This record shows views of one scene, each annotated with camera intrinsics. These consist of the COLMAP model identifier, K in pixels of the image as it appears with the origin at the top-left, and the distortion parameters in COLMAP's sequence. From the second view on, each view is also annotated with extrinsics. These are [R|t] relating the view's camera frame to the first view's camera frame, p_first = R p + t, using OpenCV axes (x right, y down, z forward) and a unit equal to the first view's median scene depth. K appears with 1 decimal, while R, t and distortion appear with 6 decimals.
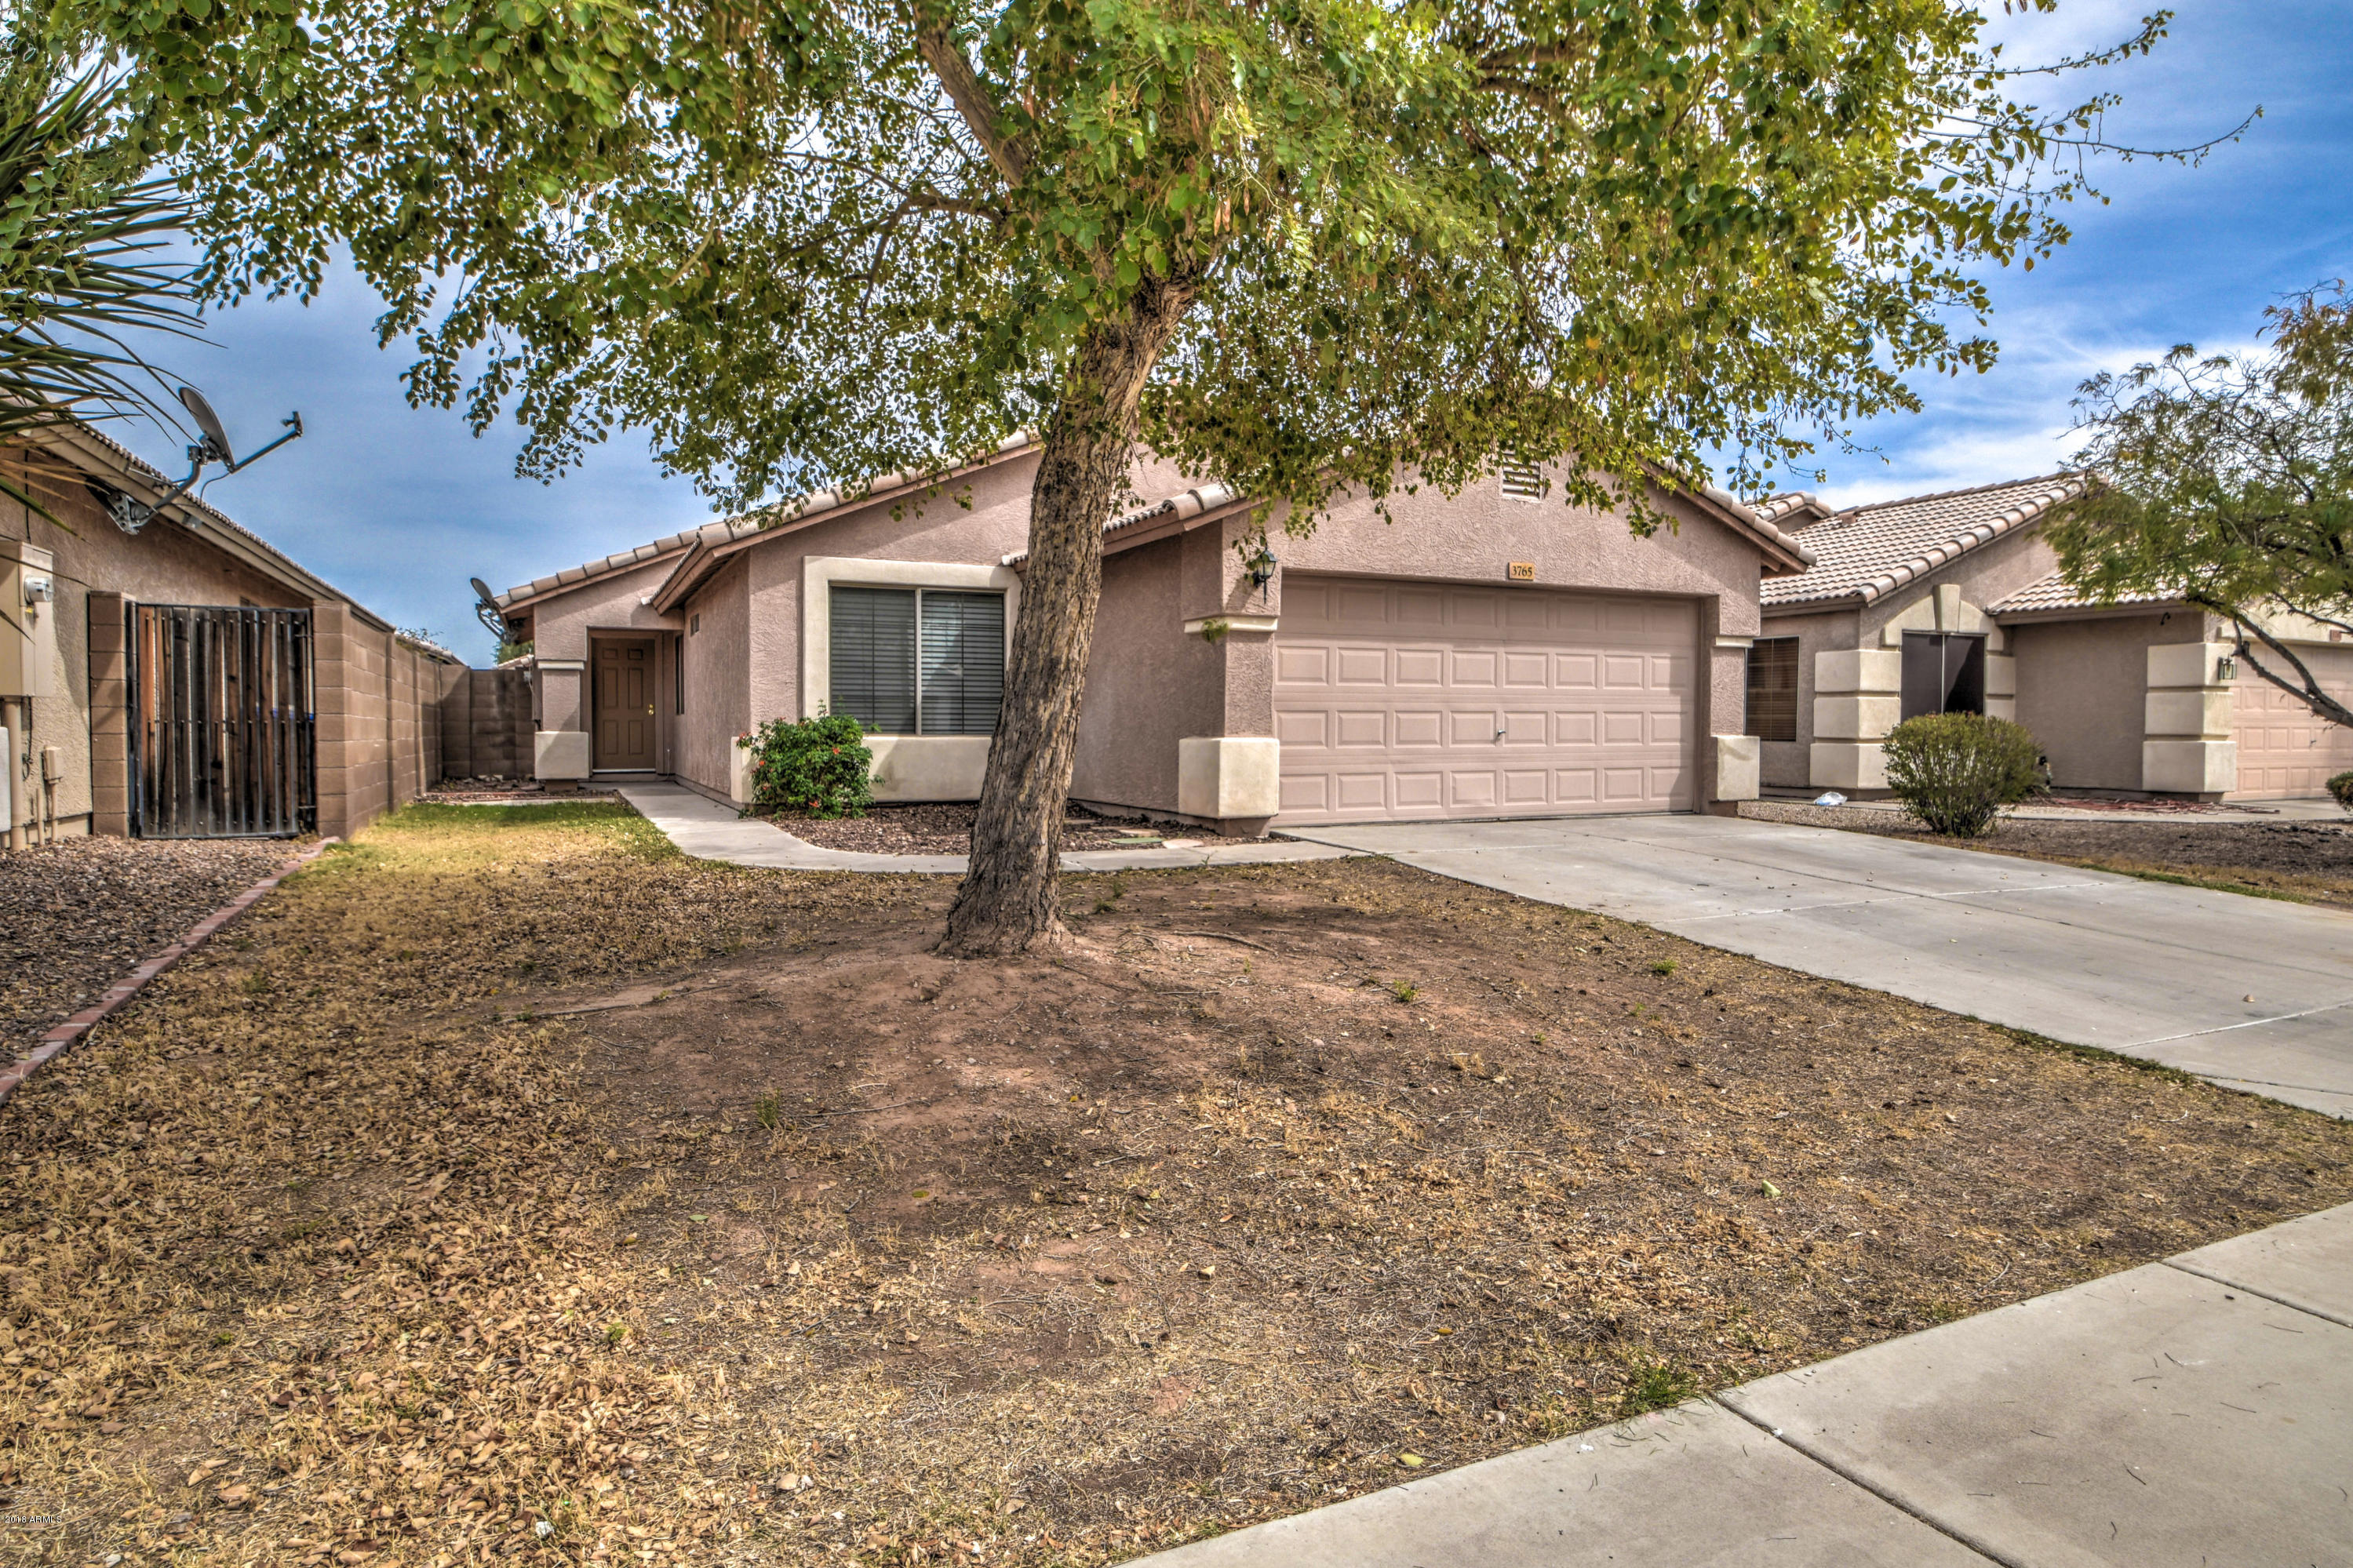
lens RADIAL K [[1329.4, 0, 1176.5], [0, 1329.4, 784.0], [0, 0, 1]] dist [-0.033339, 0.000095]
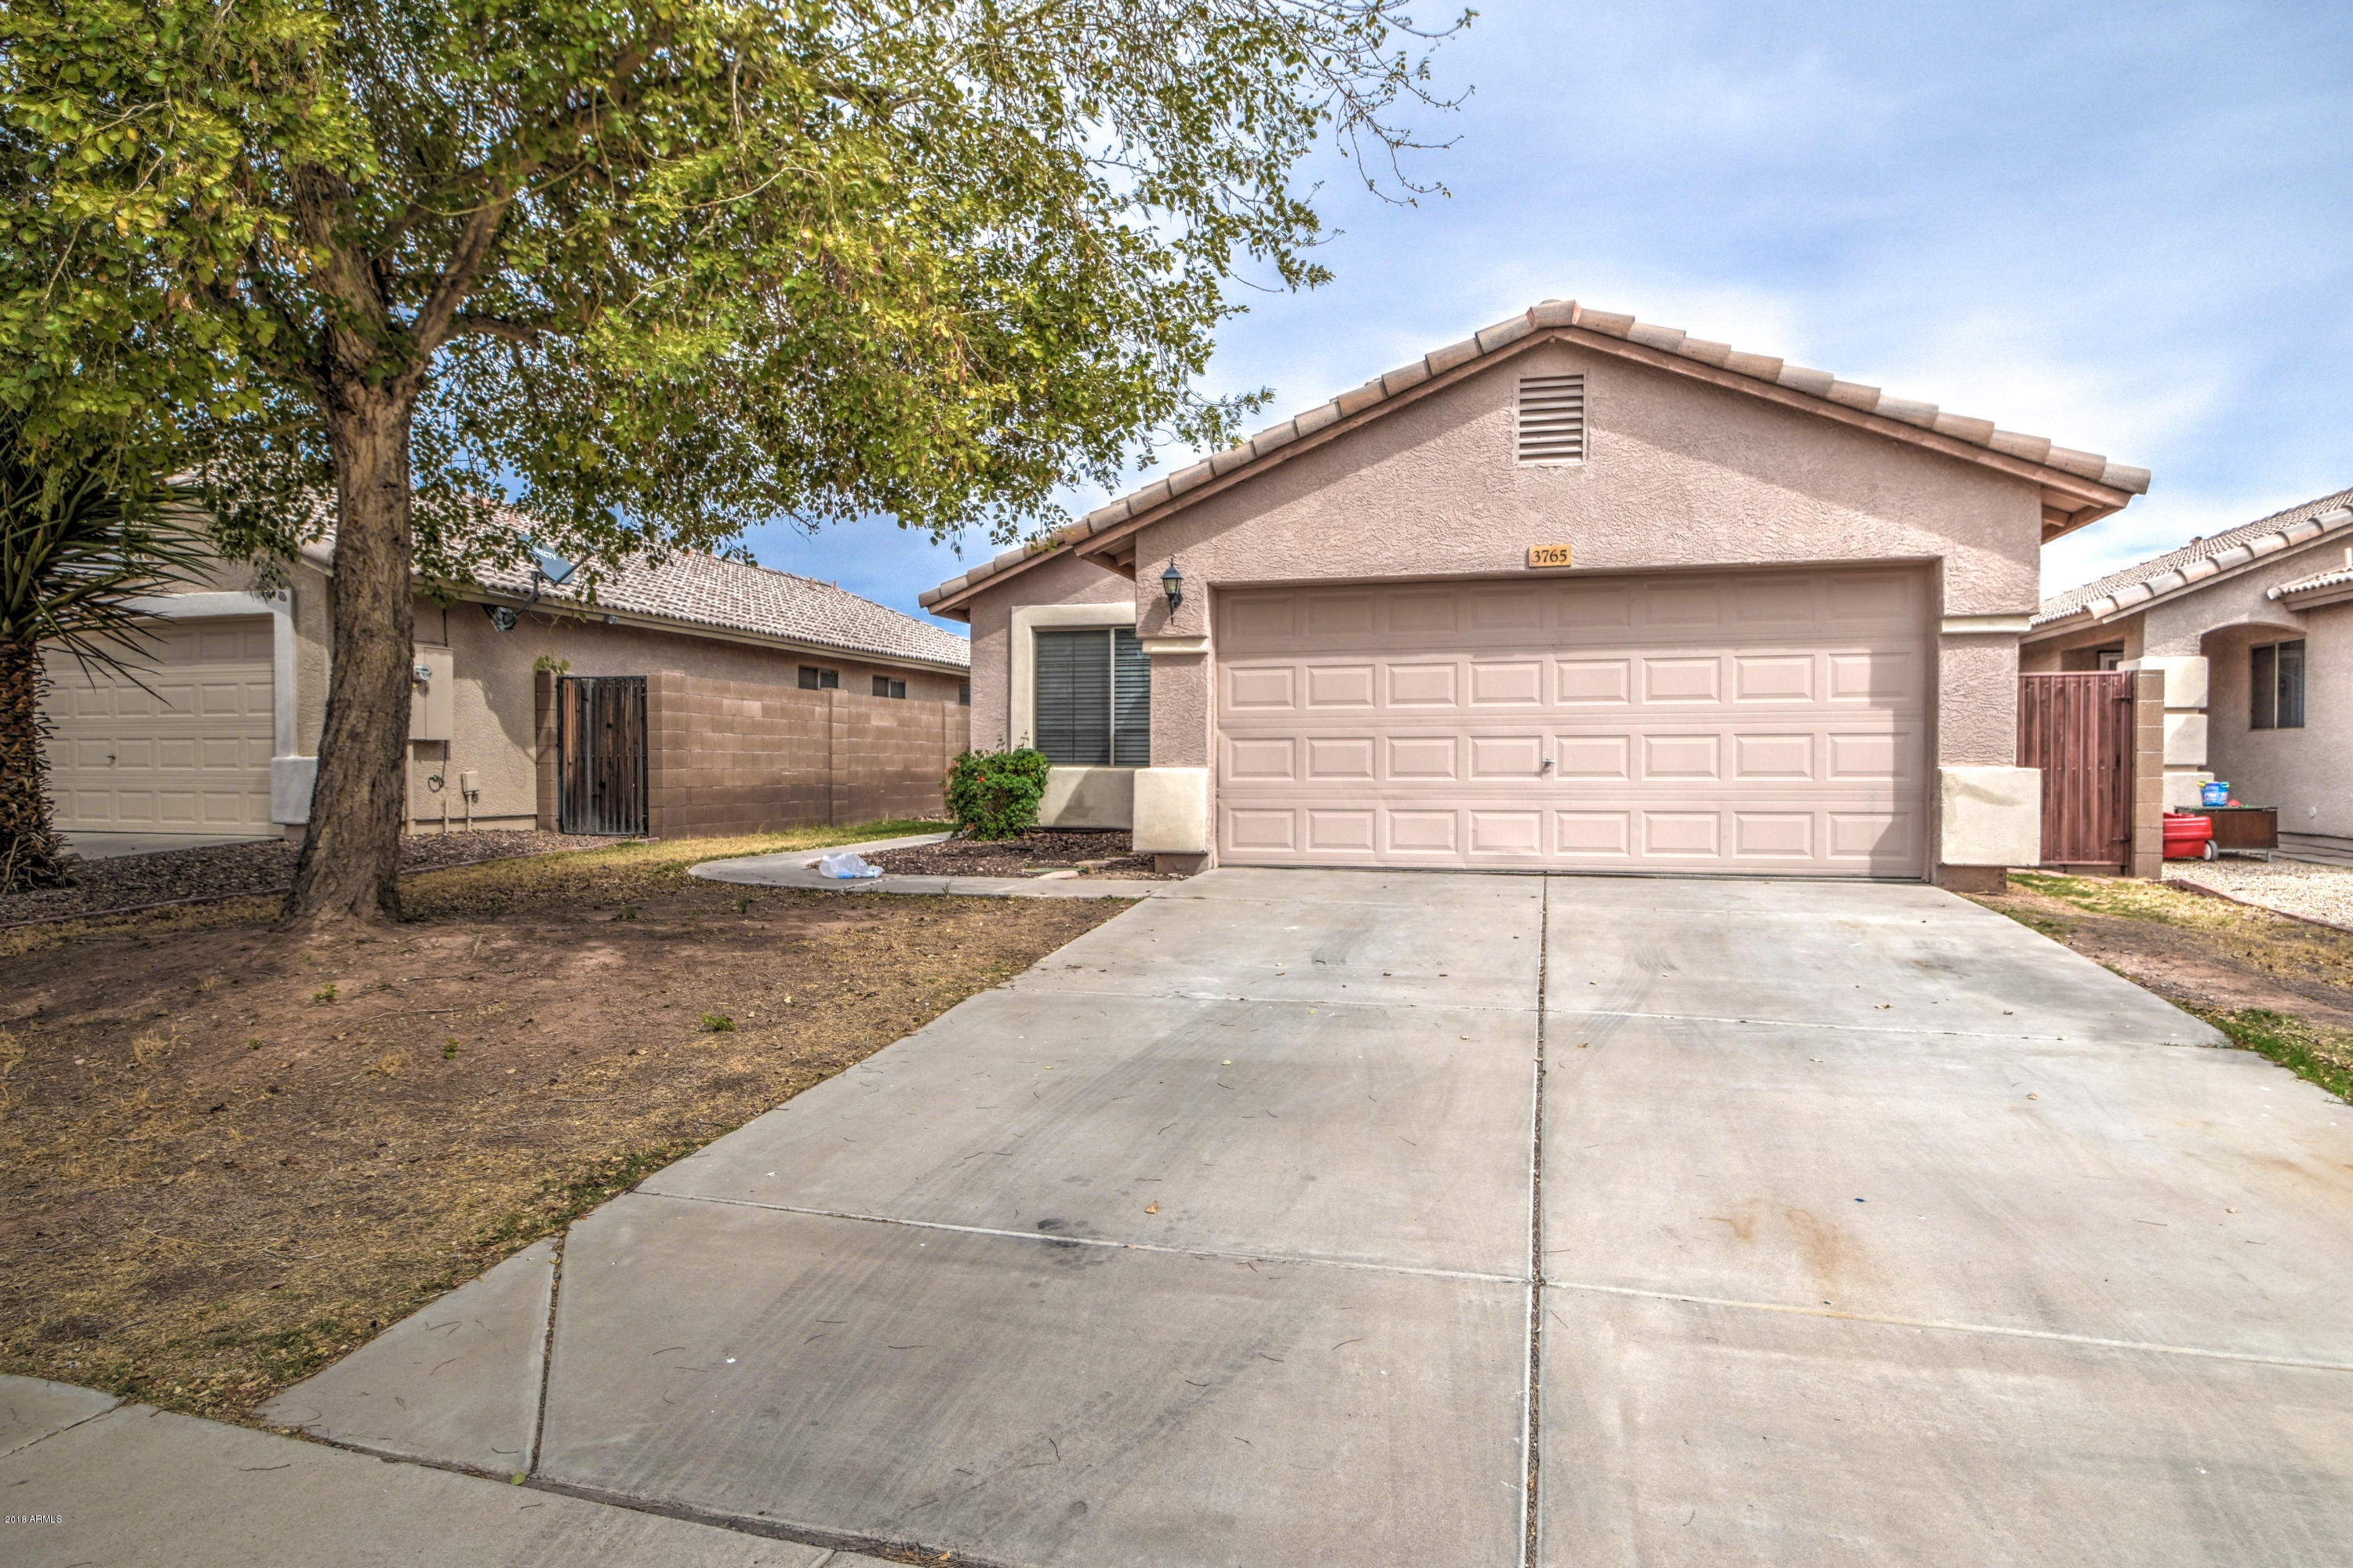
lens RADIAL K [[1329.6, 0, 1176.5], [0, 1329.6, 784.0], [0, 0, 1]] dist [-0.033339, 0.000095]
pose [[0.756048, 0.008745, -0.654458, 0.602727], [-0.025834, 0.999530, -0.016489, -0.007620], [0.654007, 0.029373, 0.755918, 0.266725]]
